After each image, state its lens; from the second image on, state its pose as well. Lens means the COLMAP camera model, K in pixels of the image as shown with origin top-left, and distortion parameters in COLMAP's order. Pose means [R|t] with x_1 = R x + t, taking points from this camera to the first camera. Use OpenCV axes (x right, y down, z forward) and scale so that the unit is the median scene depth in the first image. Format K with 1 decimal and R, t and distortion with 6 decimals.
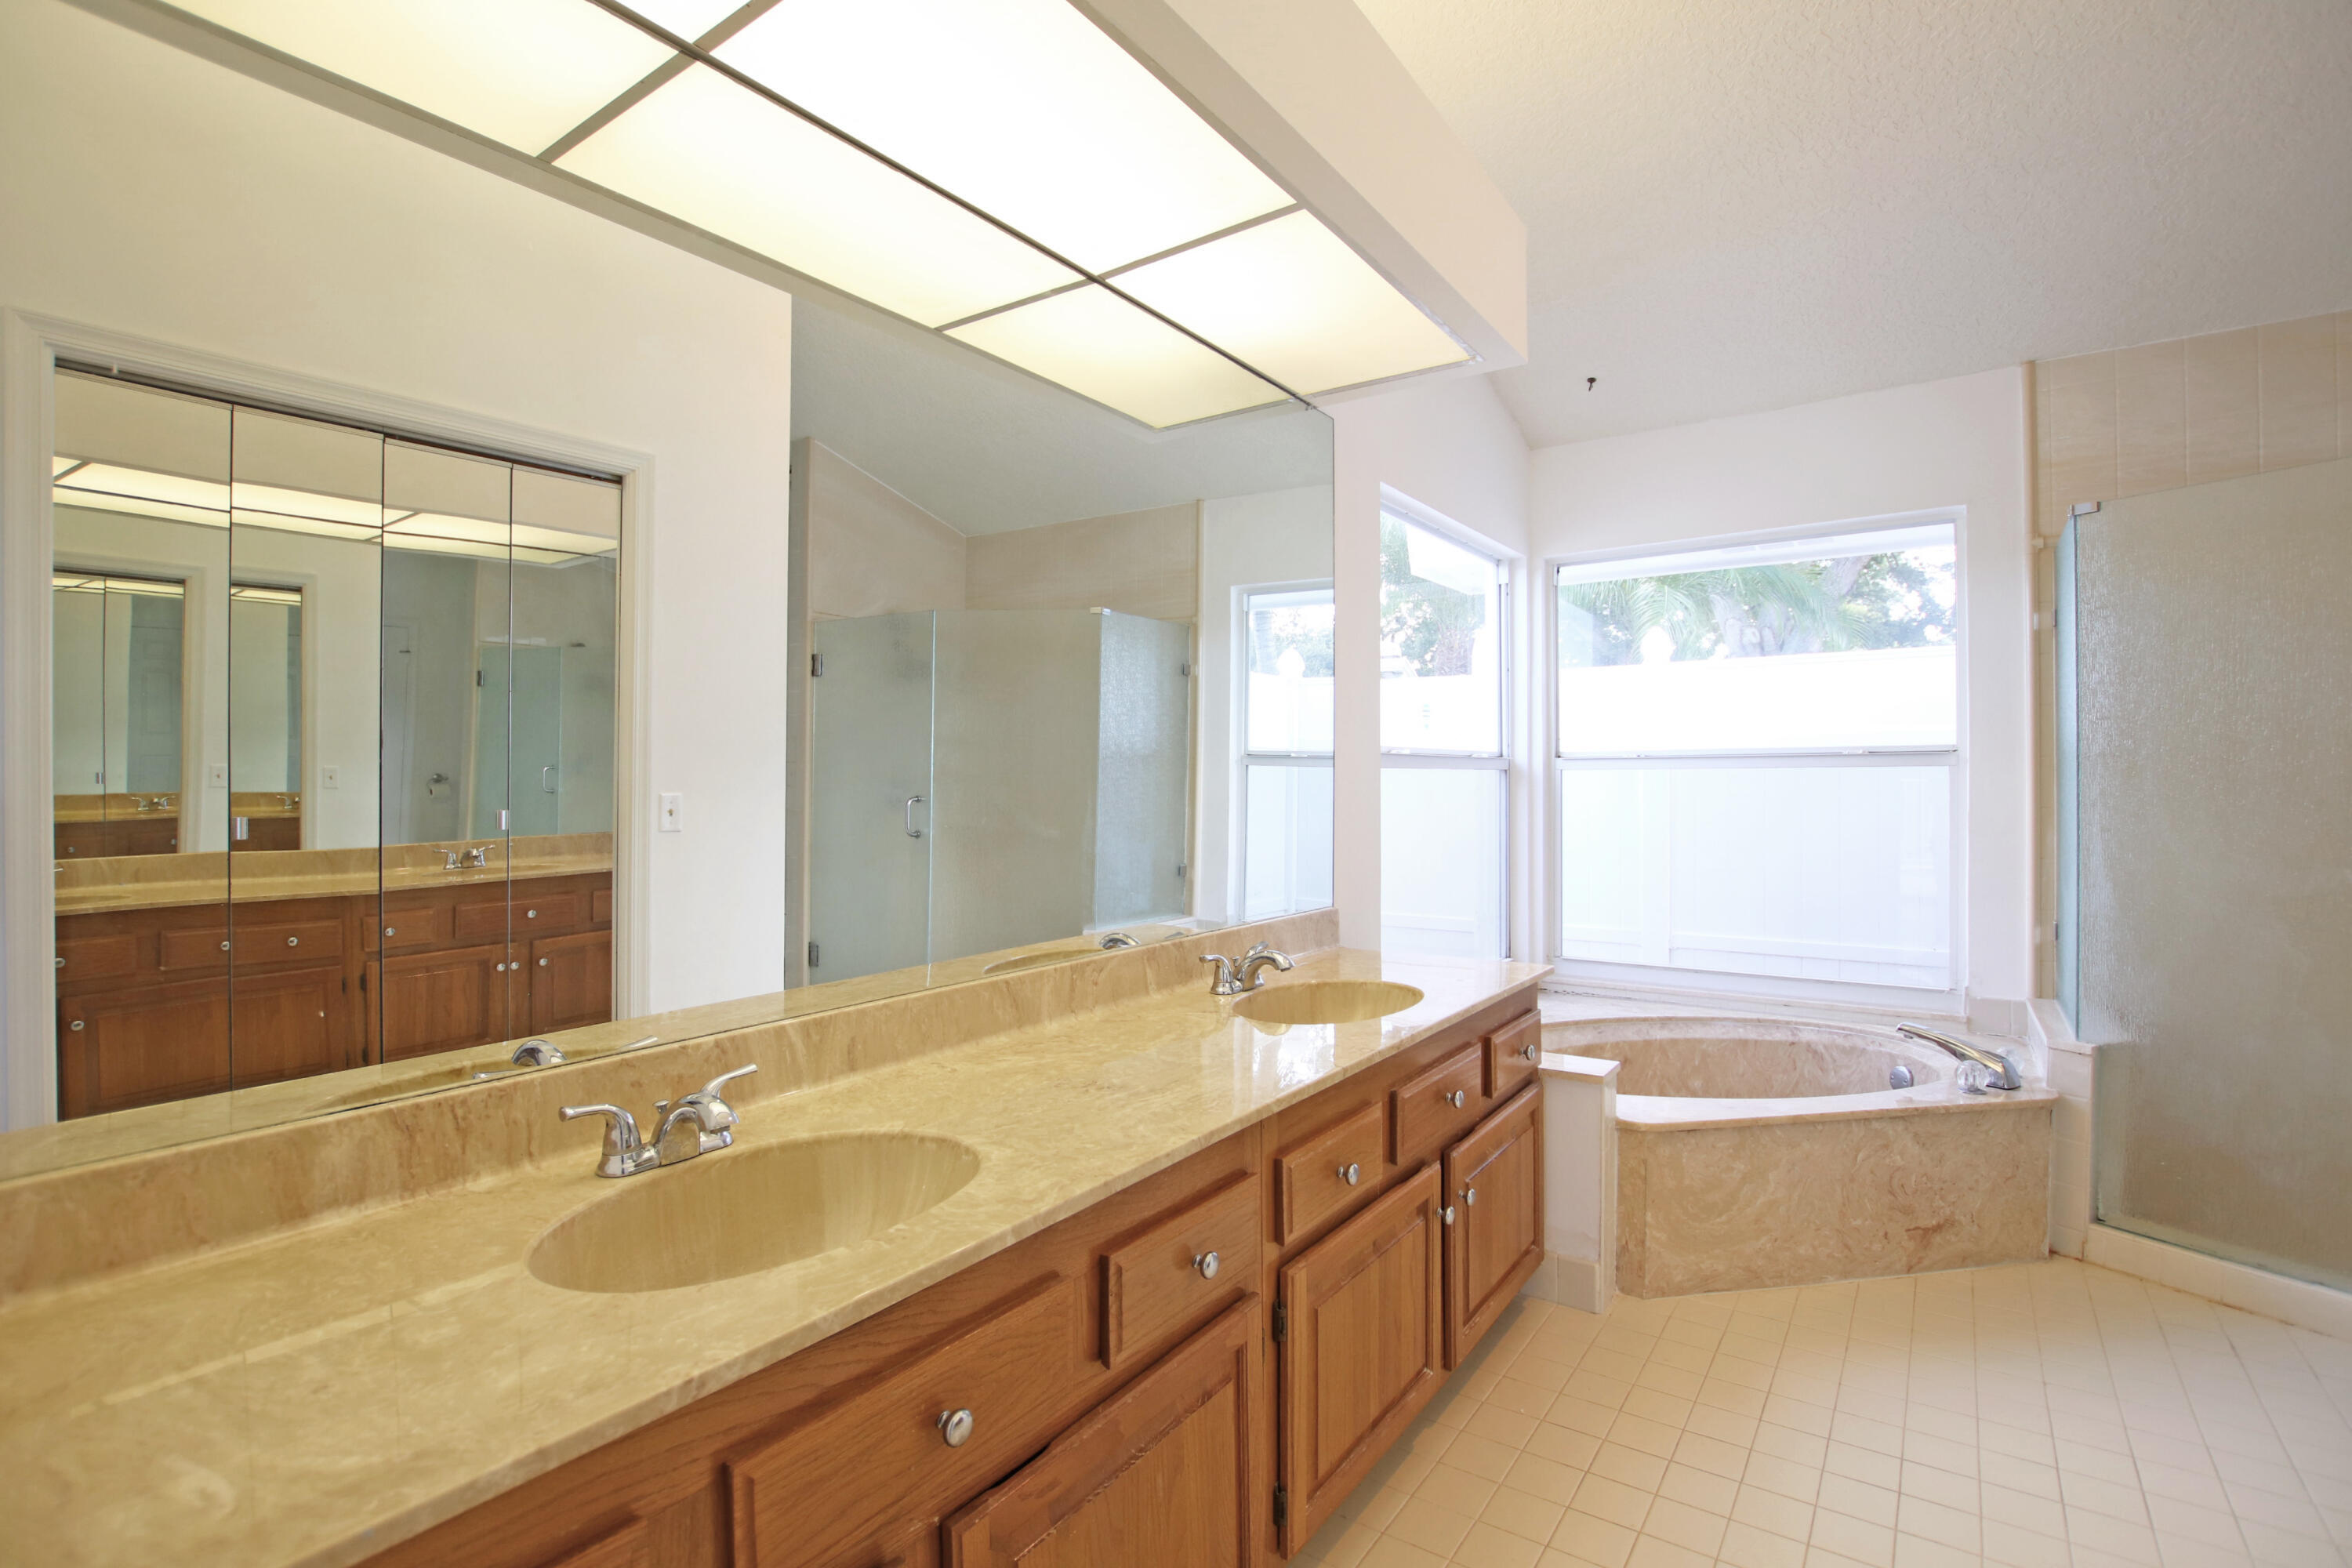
lens RADIAL K [[1101.3, 0, 1171.5], [0, 1101.3, 780.1], [0, 0, 1]] dist [-0.032474, 0.003779]
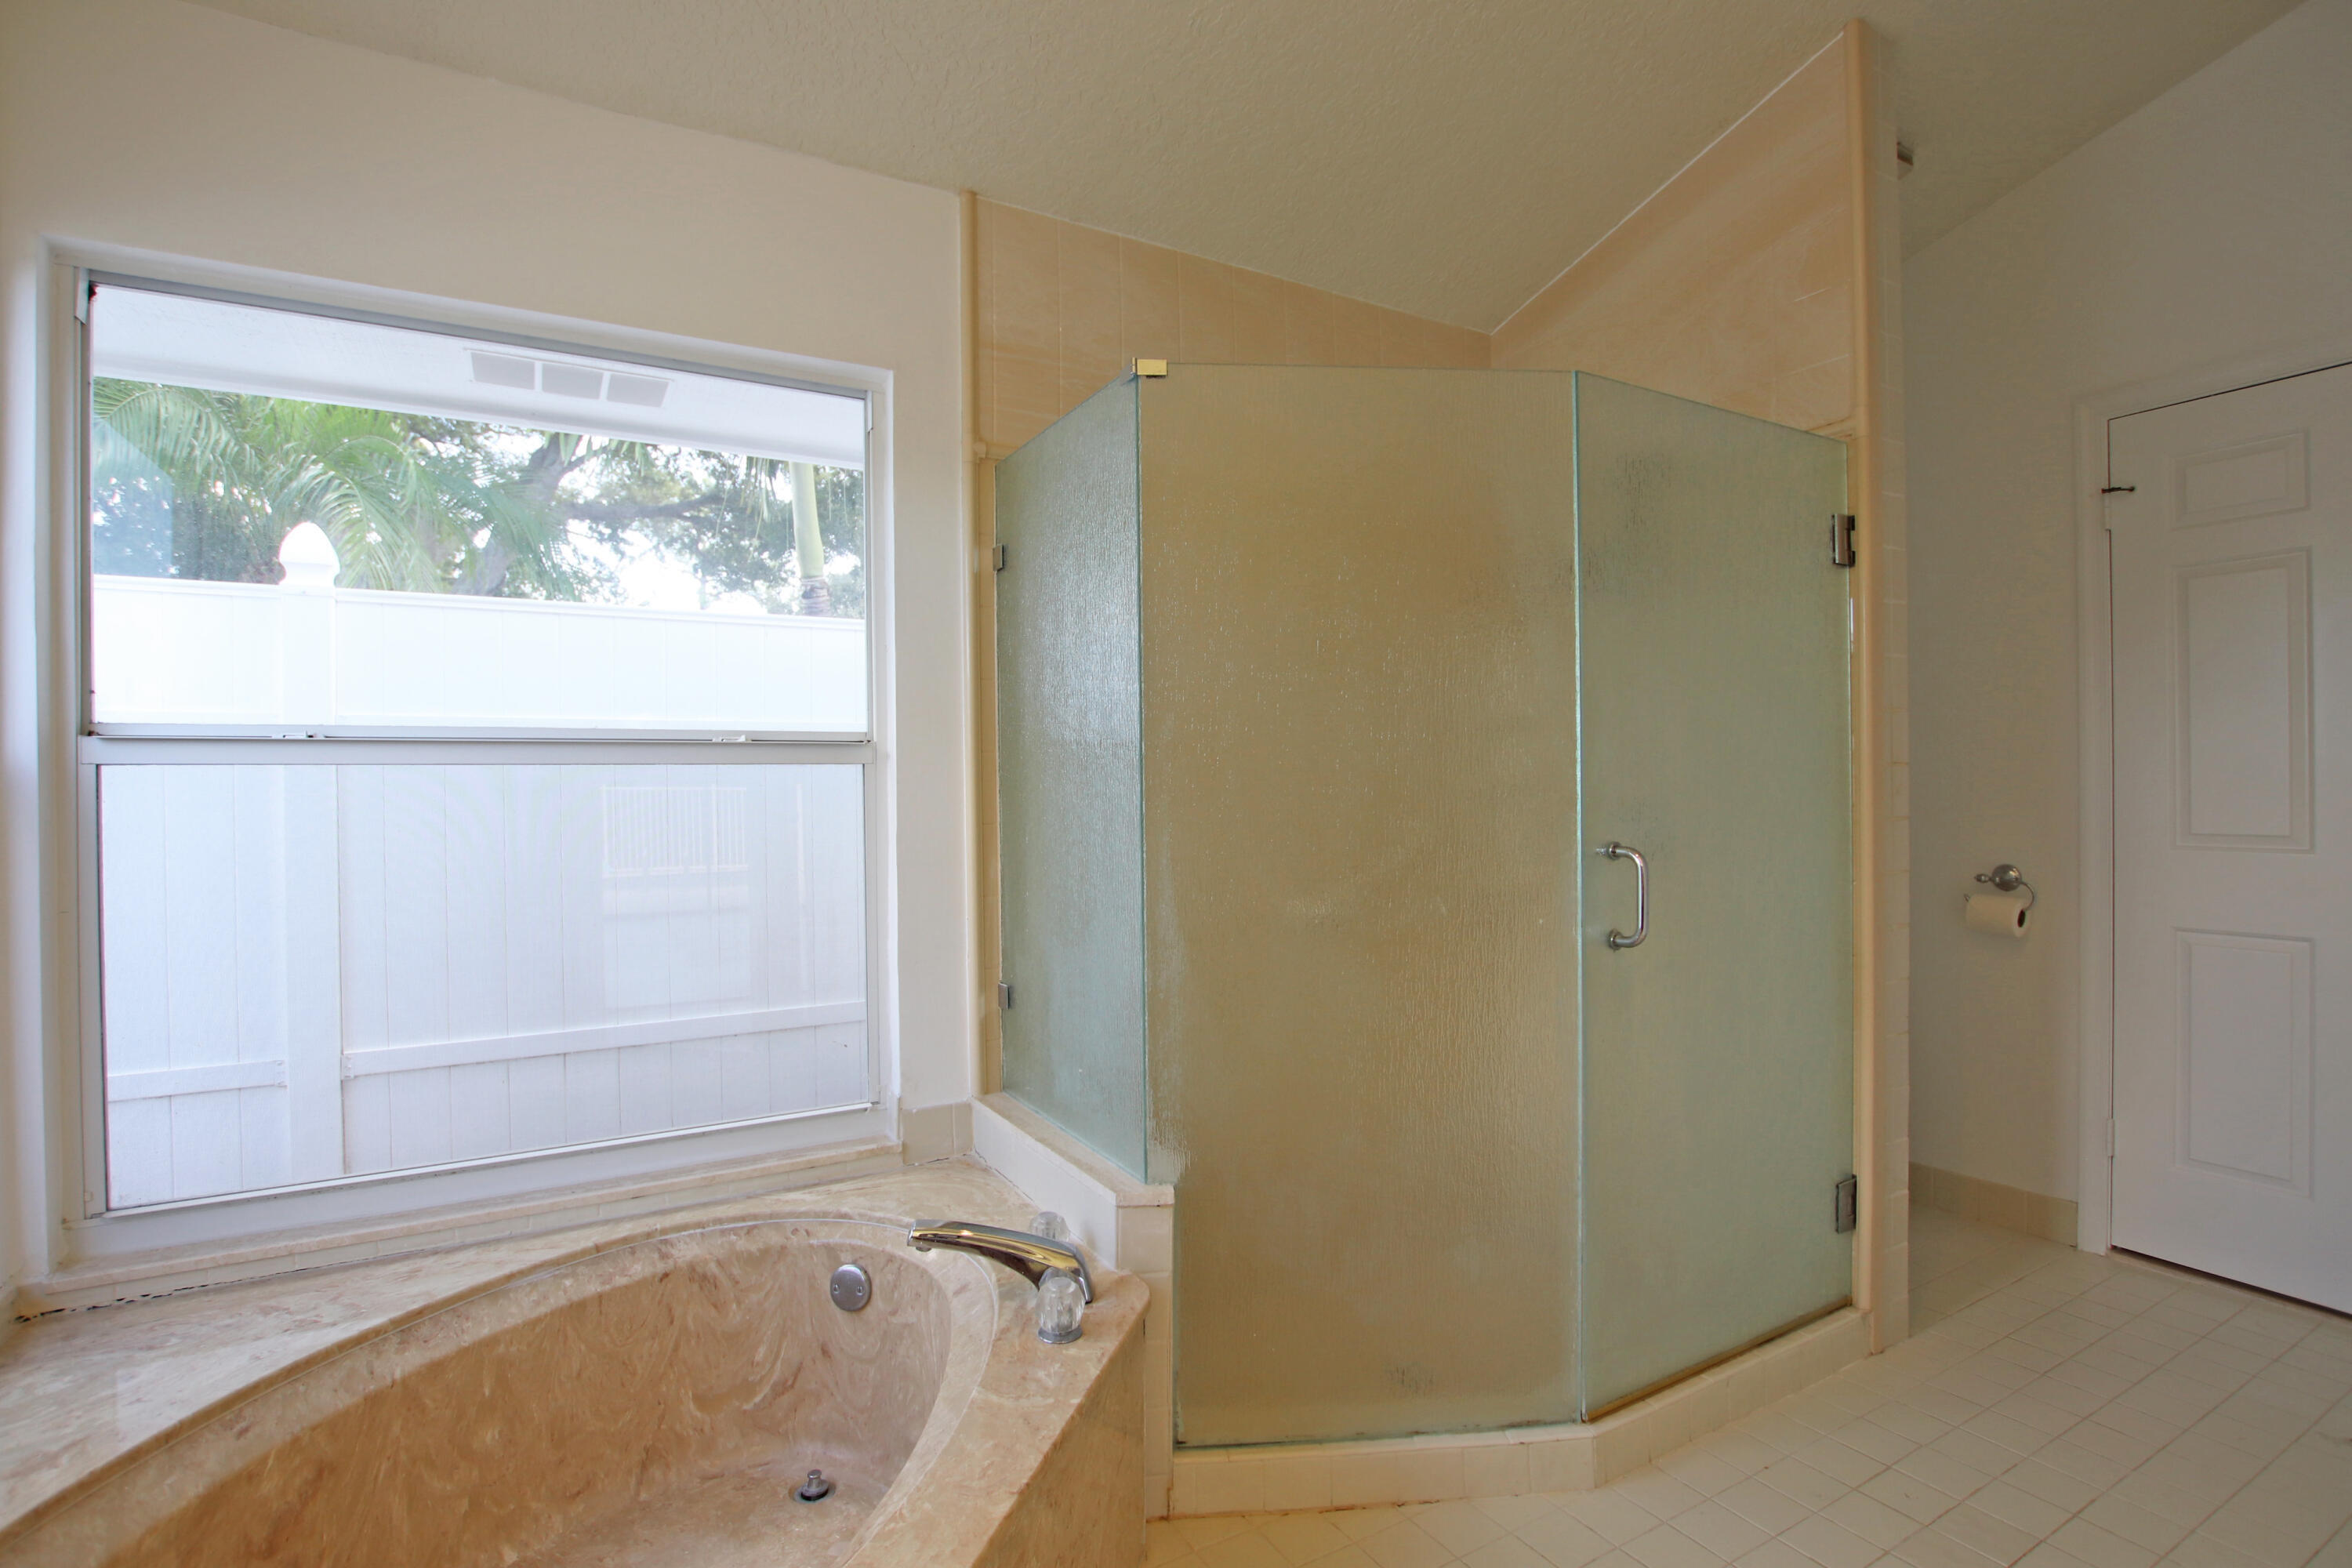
lens RADIAL K [[1101.3, 0, 1168.1], [0, 1101.3, 786.7], [0, 0, 1]] dist [-0.032474, 0.003779]
pose [[0.424216, -0.007029, 0.905534, 0.194590], [0.004886, 0.999973, 0.005474, -0.002445], [-0.905548, 0.002102, 0.424239, 0.557540]]
